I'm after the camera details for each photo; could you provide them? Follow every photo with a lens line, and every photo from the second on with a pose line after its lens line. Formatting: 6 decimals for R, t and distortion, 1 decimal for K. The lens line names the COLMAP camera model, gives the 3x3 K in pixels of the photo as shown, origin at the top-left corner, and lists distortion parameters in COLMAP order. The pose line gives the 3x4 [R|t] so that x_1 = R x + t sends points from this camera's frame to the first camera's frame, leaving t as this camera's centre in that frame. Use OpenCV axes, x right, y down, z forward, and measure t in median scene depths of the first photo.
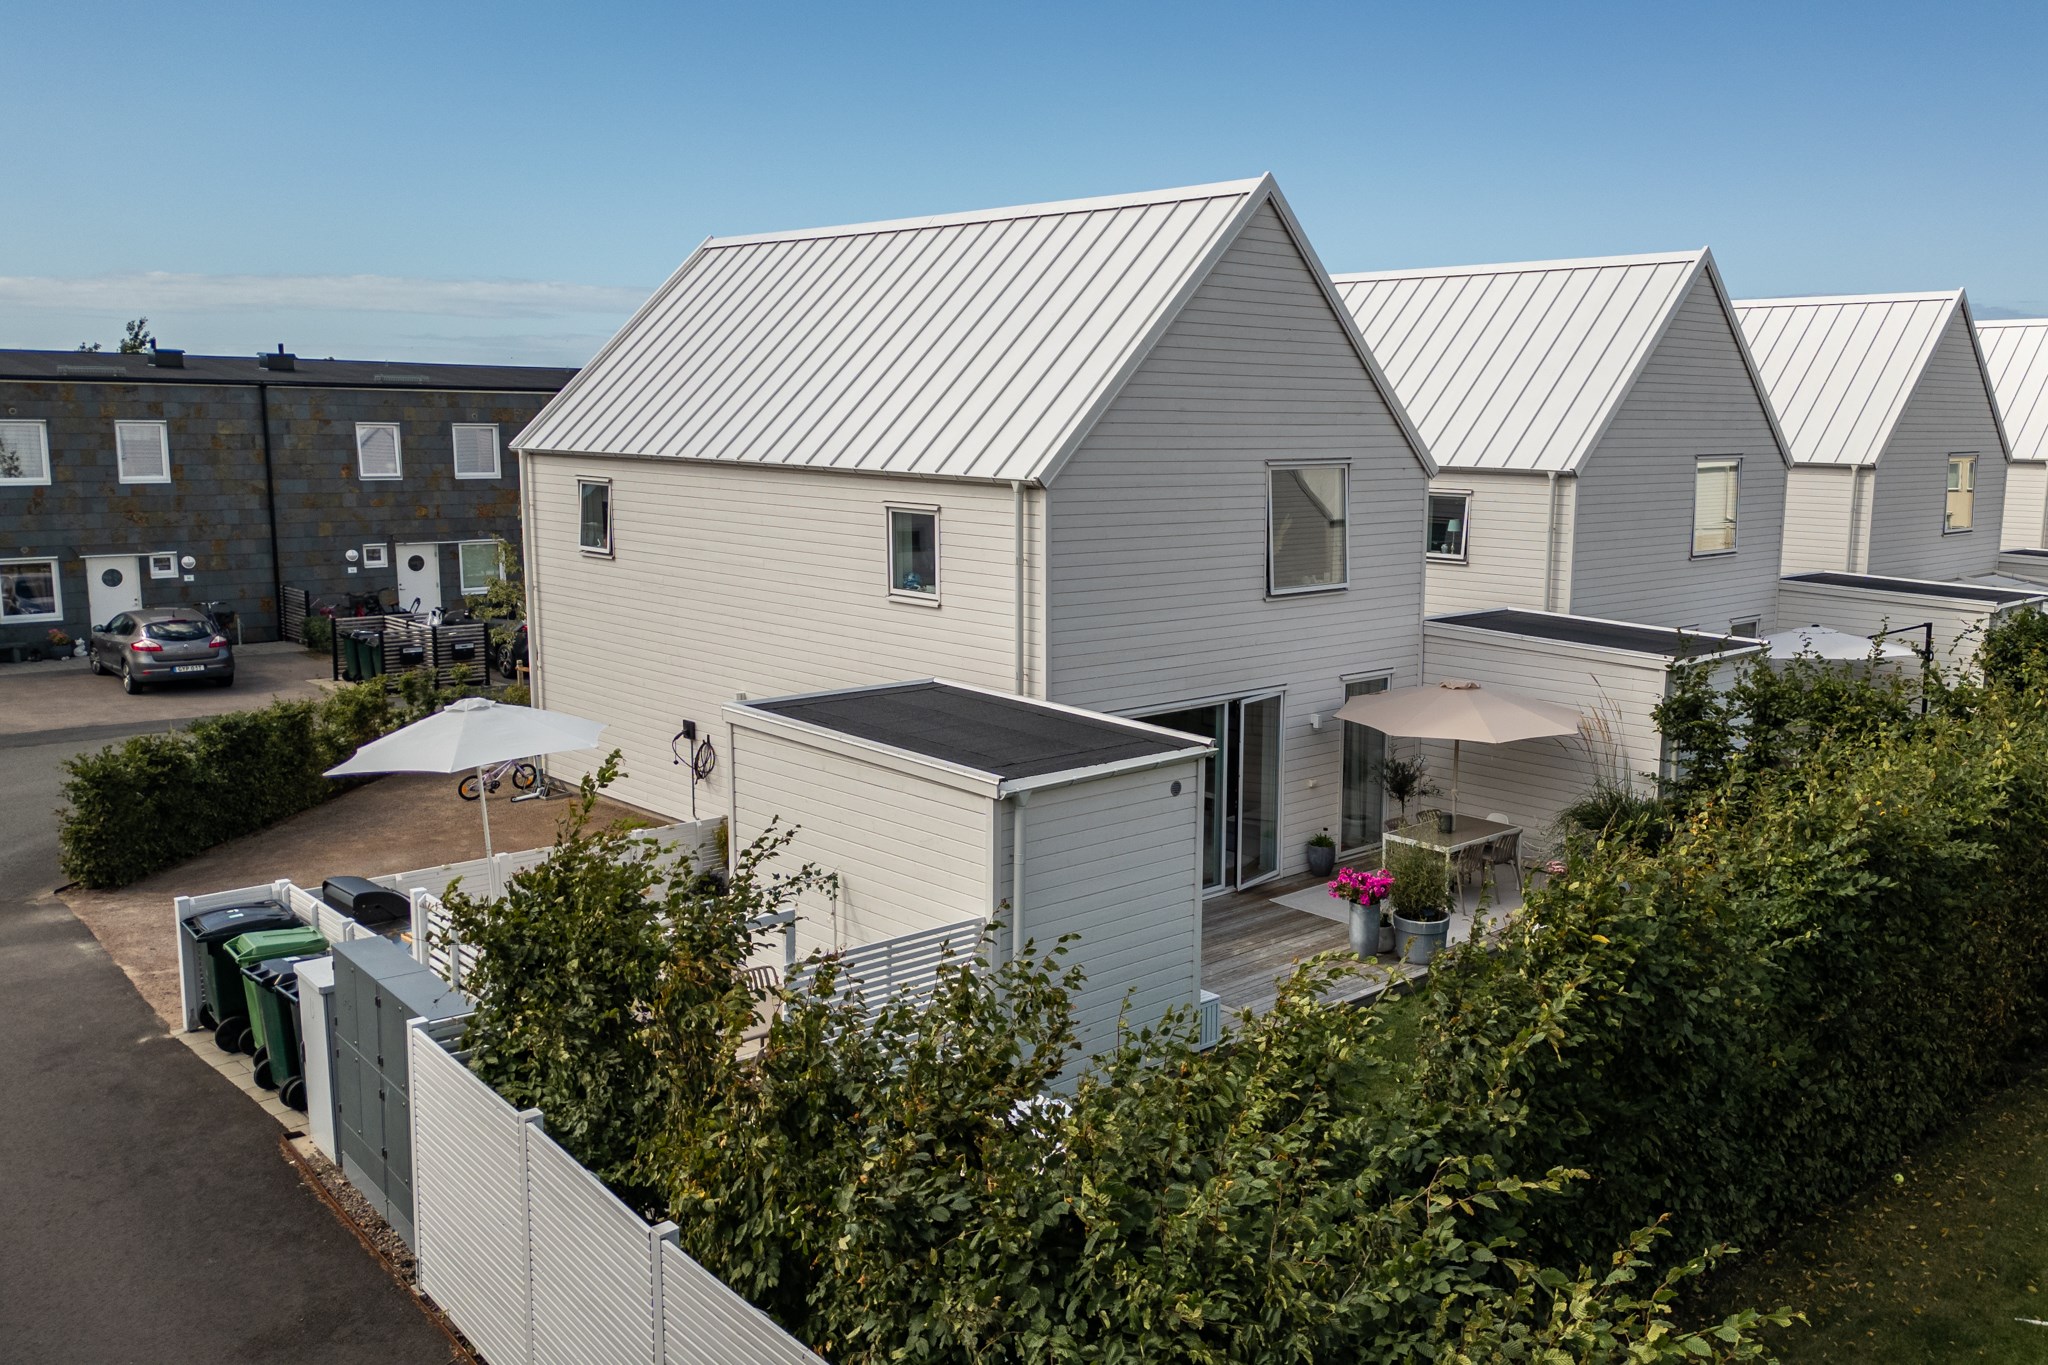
lens RADIAL K [[1692.2, 0, 1077.1], [0, 1692.2, 687.4], [0, 0, 1]] dist [0.081601, -0.107173]
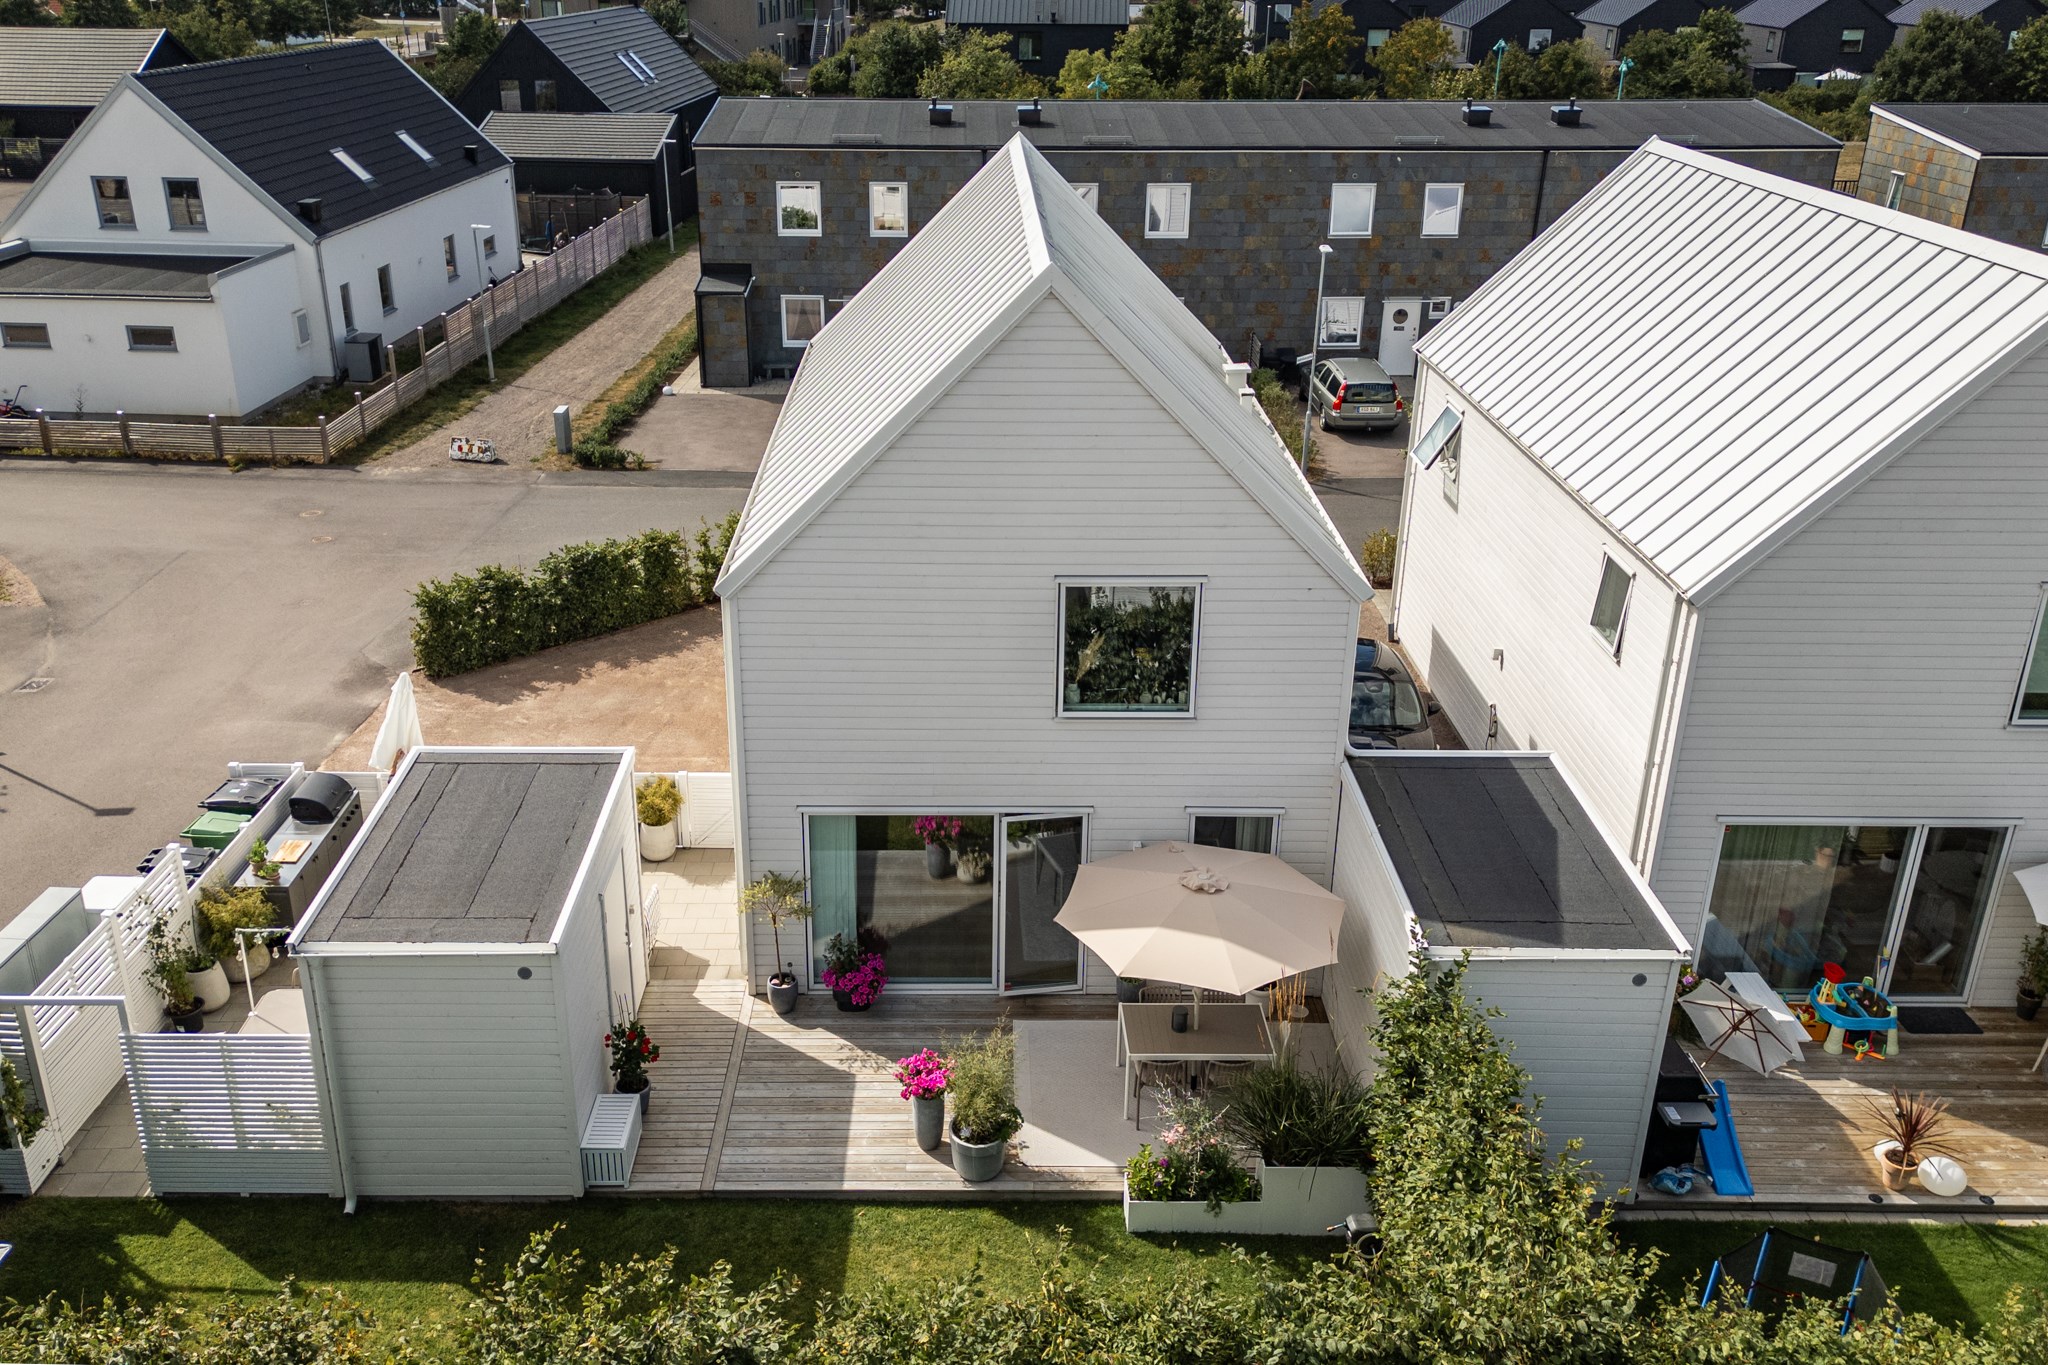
lens RADIAL K [[1645.4, 0, 939.9], [0, 1645.4, 683.9], [0, 0, 1]] dist [0.078783, -0.055854]
pose [[0.721845, 0.263339, -0.639994, 0.482074], [-0.097122, 0.954169, 0.283070, -0.241673], [0.685206, -0.142175, 0.714339, 0.250471]]
